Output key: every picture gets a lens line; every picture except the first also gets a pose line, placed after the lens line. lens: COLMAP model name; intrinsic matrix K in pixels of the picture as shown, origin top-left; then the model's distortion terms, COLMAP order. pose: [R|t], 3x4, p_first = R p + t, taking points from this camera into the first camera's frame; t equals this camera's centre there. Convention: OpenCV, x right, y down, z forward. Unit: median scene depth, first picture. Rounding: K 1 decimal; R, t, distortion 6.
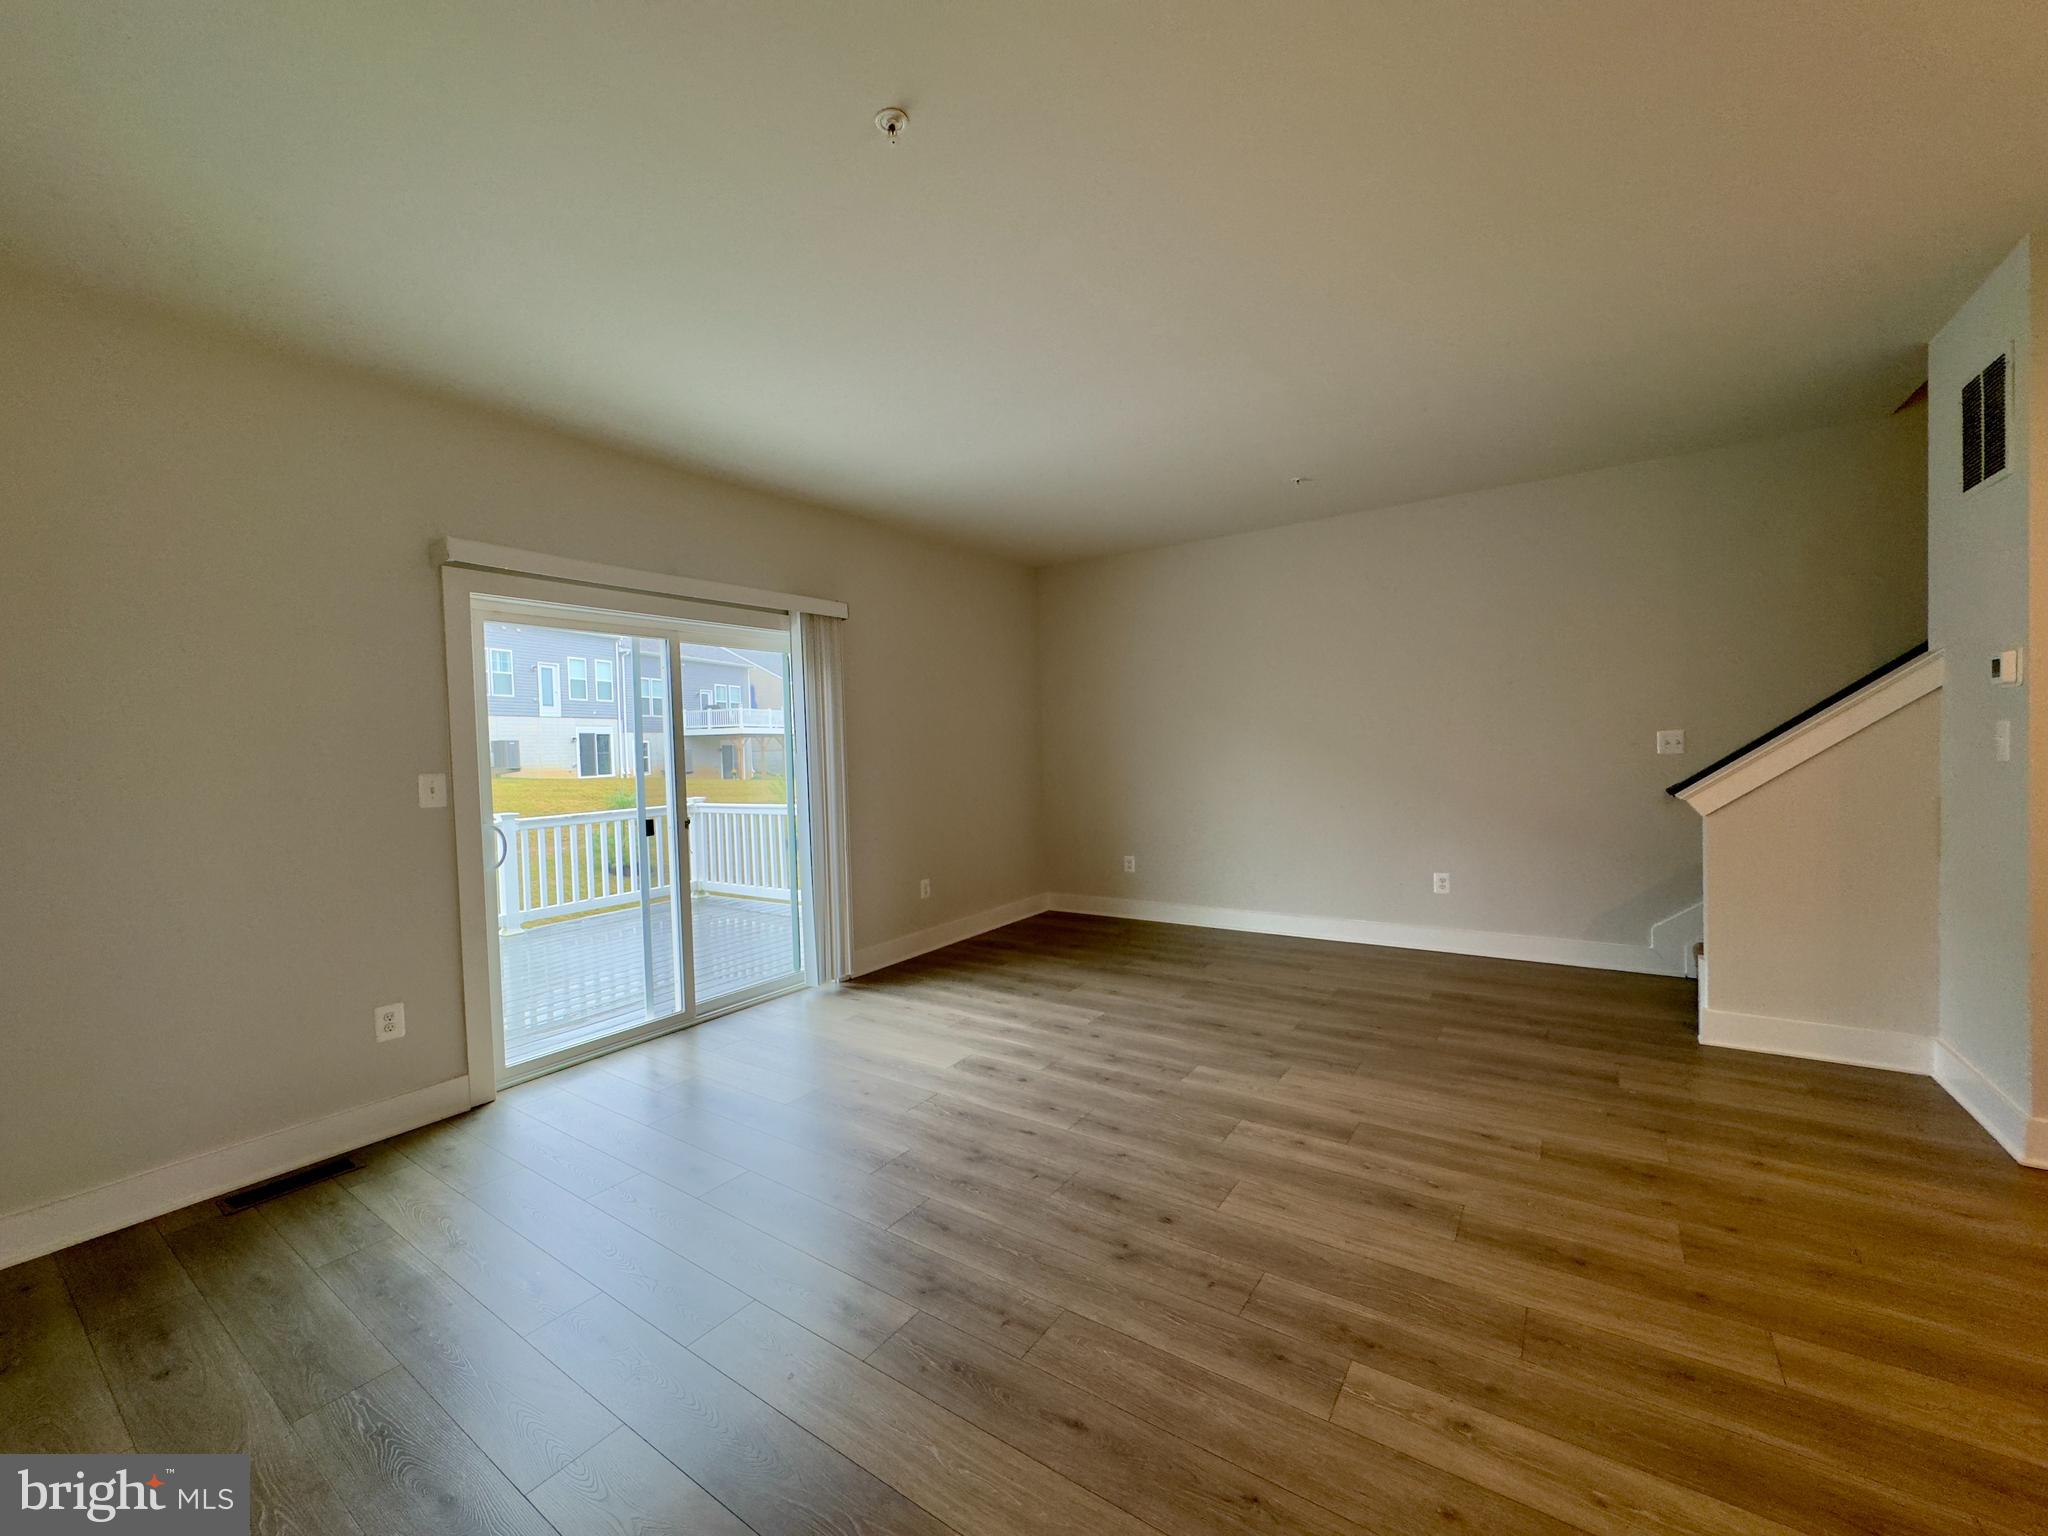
lens RADIAL K [[819.0, 0, 1026.6], [0, 819.0, 771.0], [0, 0, 1]] dist [0.001401, -0.000784]
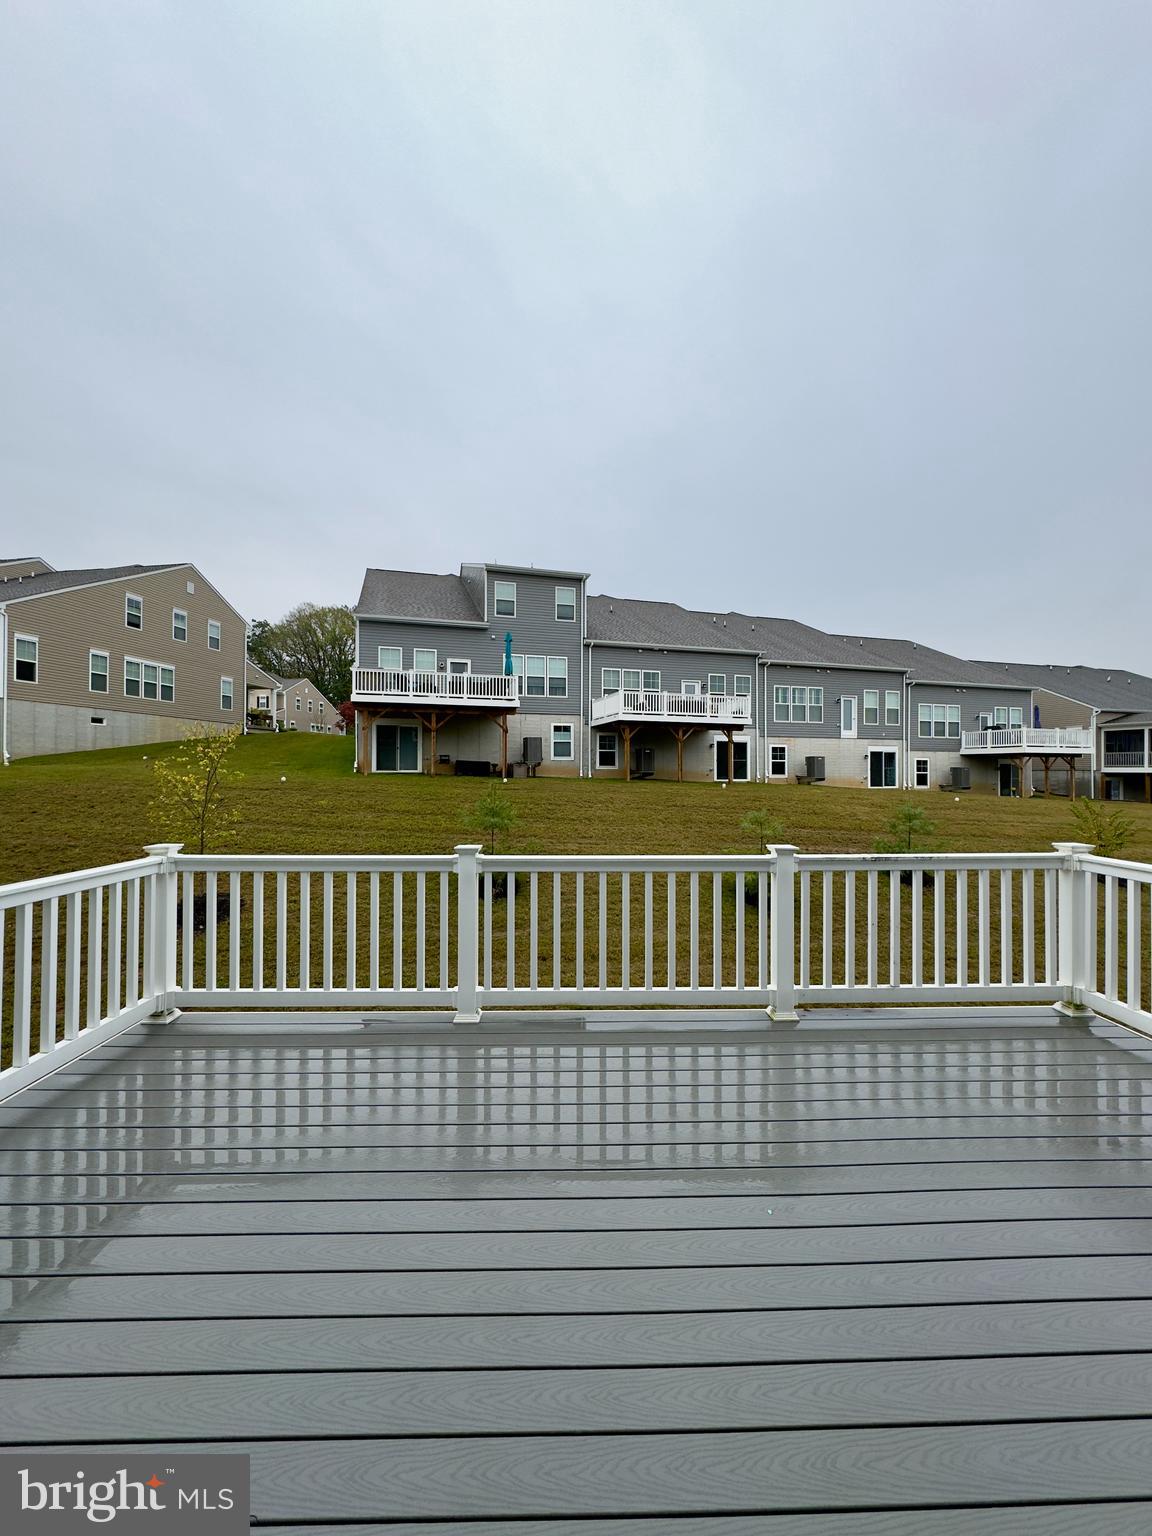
lens RADIAL K [[614.3, 0, 577.4], [0, 614.3, 769.7], [0, 0, 1]] dist [0.001401, -0.000784]
pose [[0.588737, 0.027882, -0.807844, -0.059019], [-0.044434, 0.999010, 0.002097, -0.001318], [0.807103, 0.034661, 0.589393, 0.102189]]
